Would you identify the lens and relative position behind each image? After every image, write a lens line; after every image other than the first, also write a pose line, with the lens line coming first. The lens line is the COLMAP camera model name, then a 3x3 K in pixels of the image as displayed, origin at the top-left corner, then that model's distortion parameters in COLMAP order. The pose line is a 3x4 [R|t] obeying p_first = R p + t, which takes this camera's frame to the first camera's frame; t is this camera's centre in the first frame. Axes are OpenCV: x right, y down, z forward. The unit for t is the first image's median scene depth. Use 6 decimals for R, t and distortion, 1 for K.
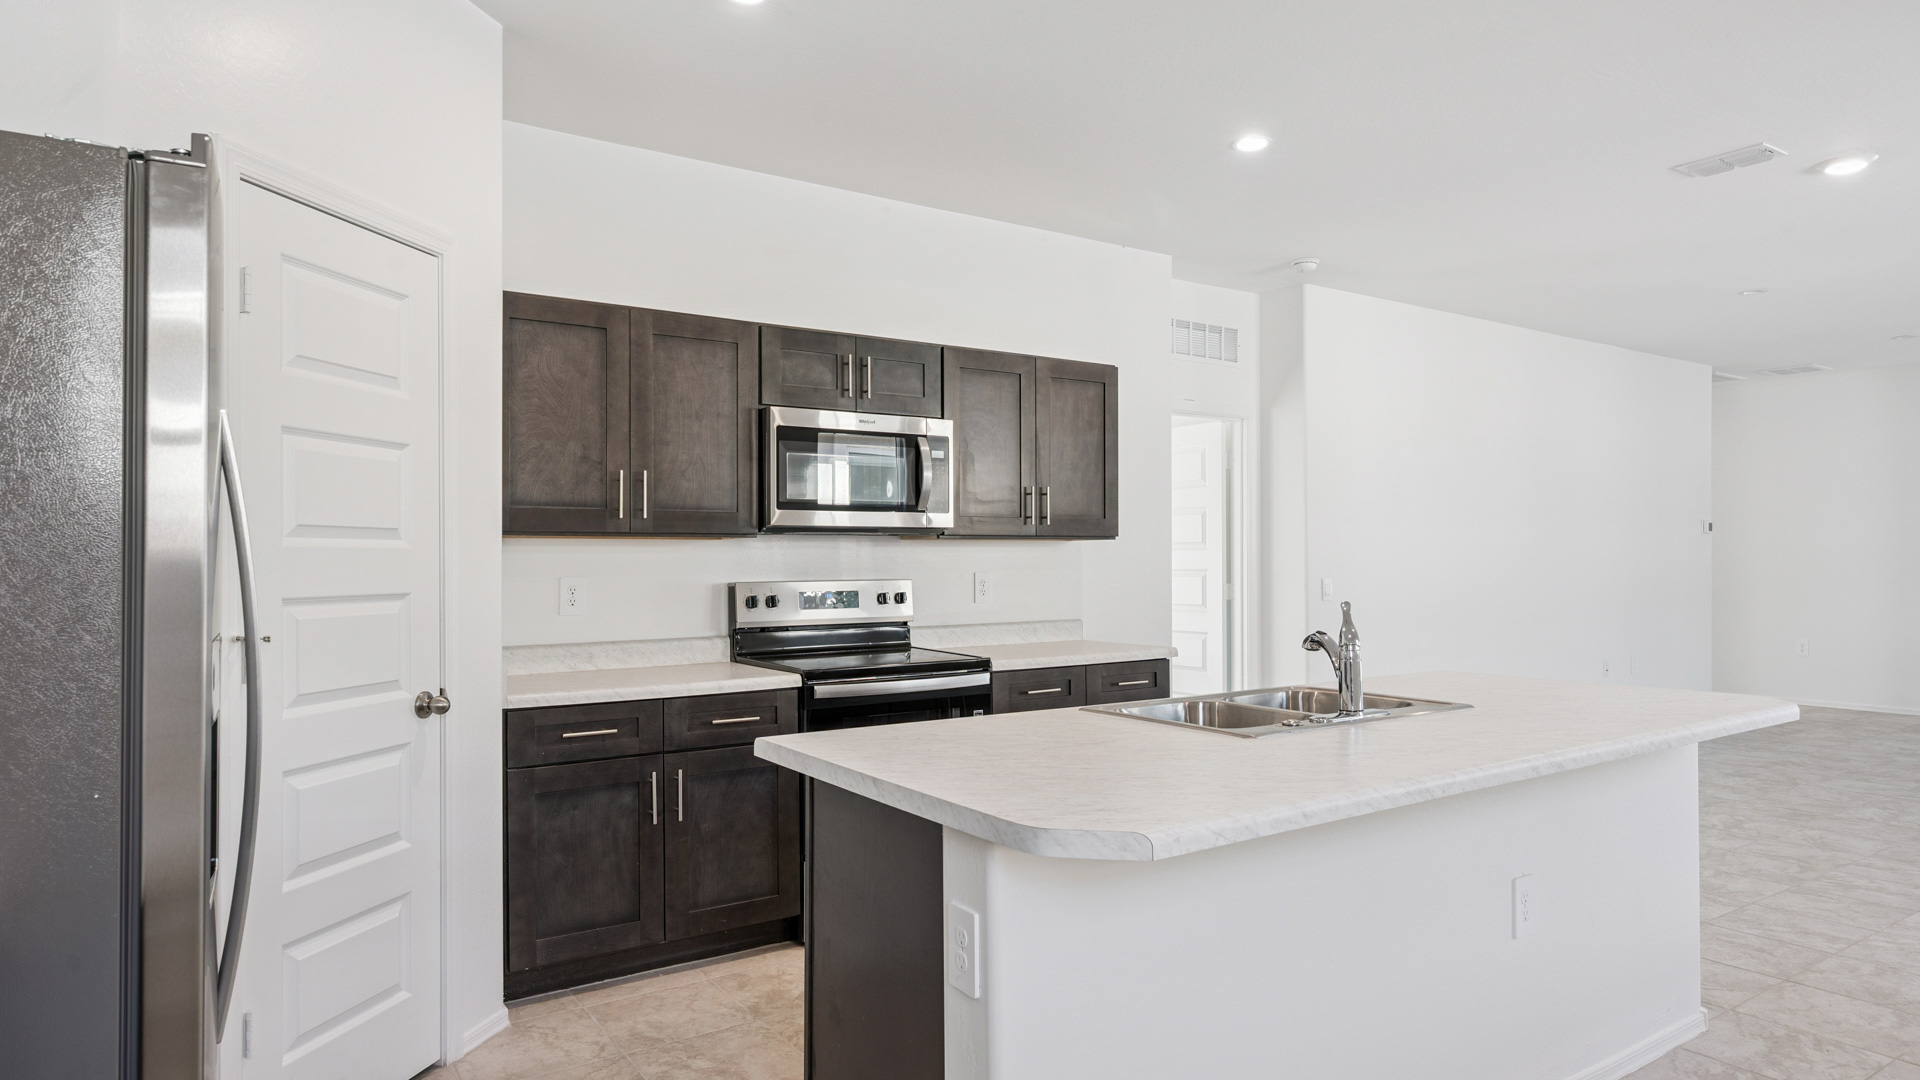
lens RADIAL K [[1160.2, 0, 951.0], [0, 1160.2, 541.2], [0, 0, 1]] dist [0.005336, -0.009009]
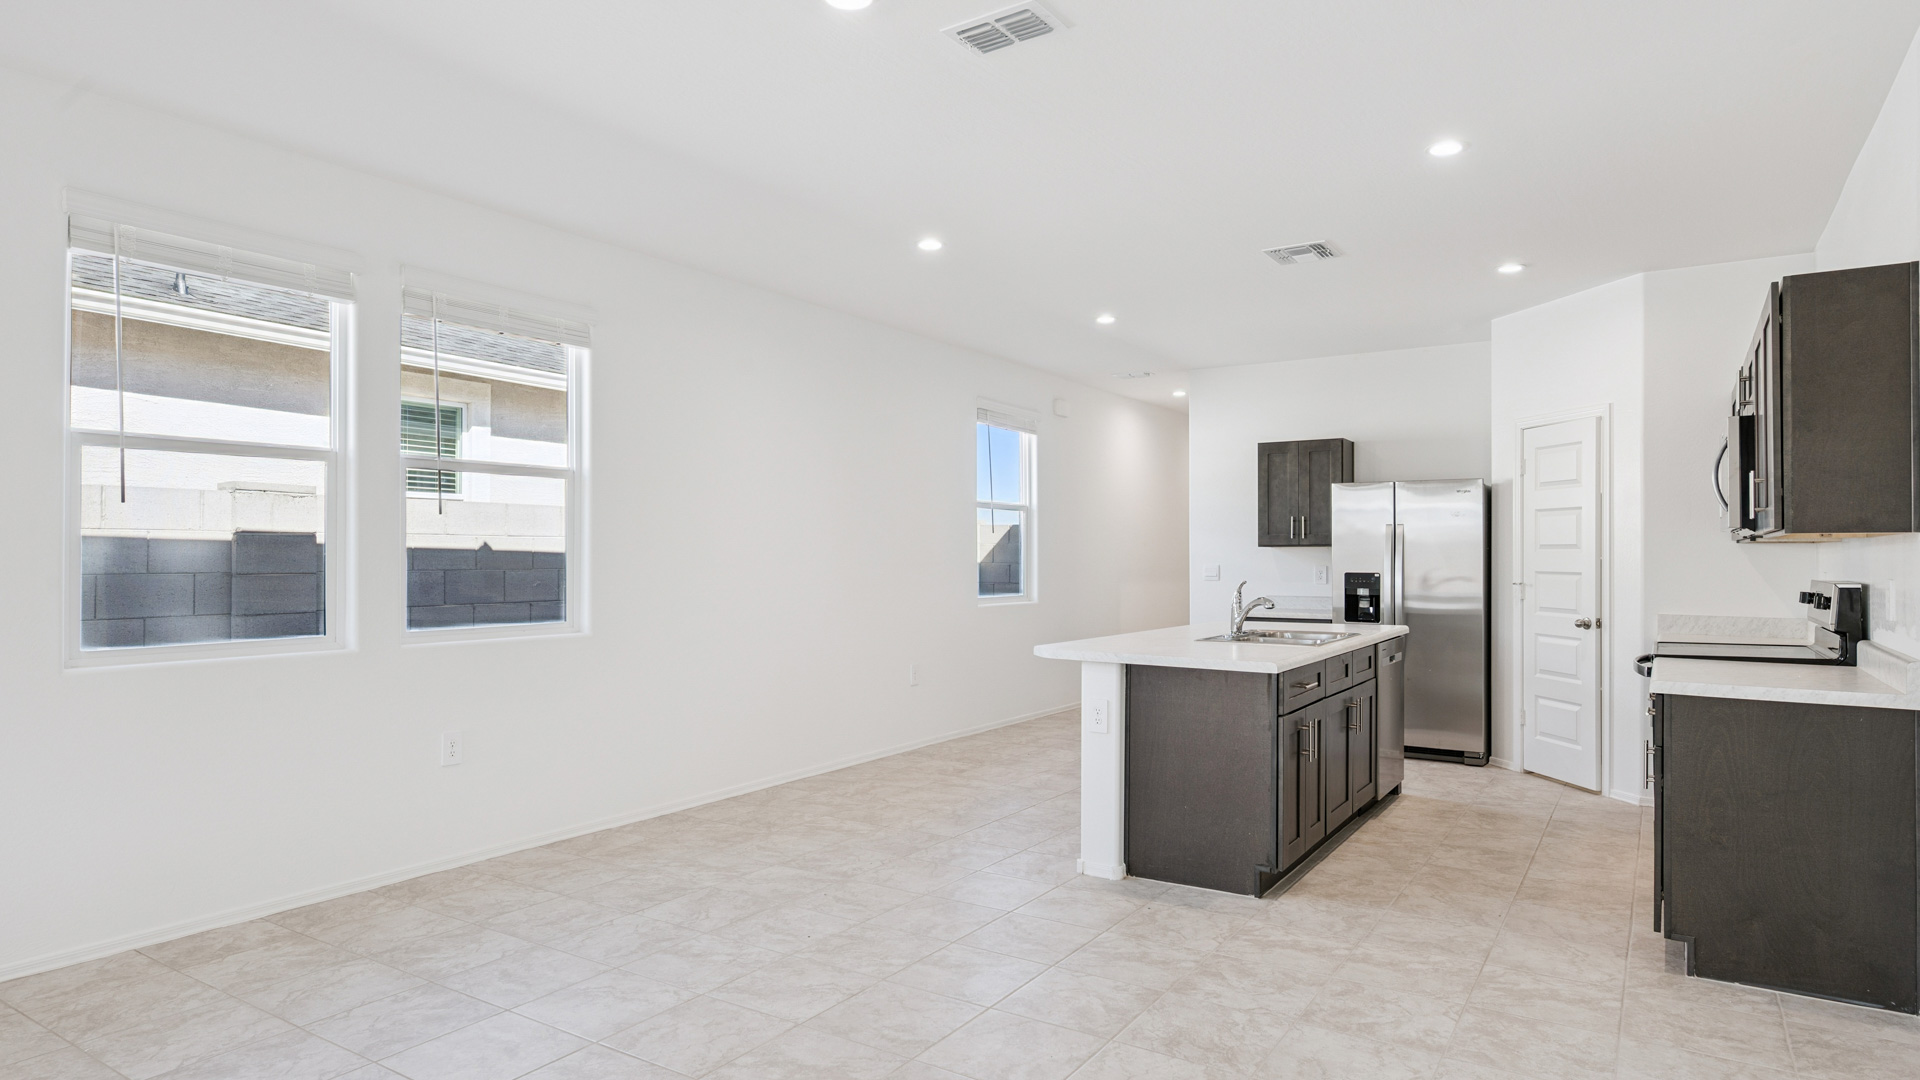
lens RADIAL K [[1072.9, 0, 973.0], [0, 1072.9, 547.9], [0, 0, 1]] dist [-0.006540, -0.000762]
pose [[-0.920521, -0.000485, -0.390694, 1.010819], [0.007716, 0.999782, -0.019422, 0.019285], [0.390618, -0.020893, -0.920316, 1.710798]]
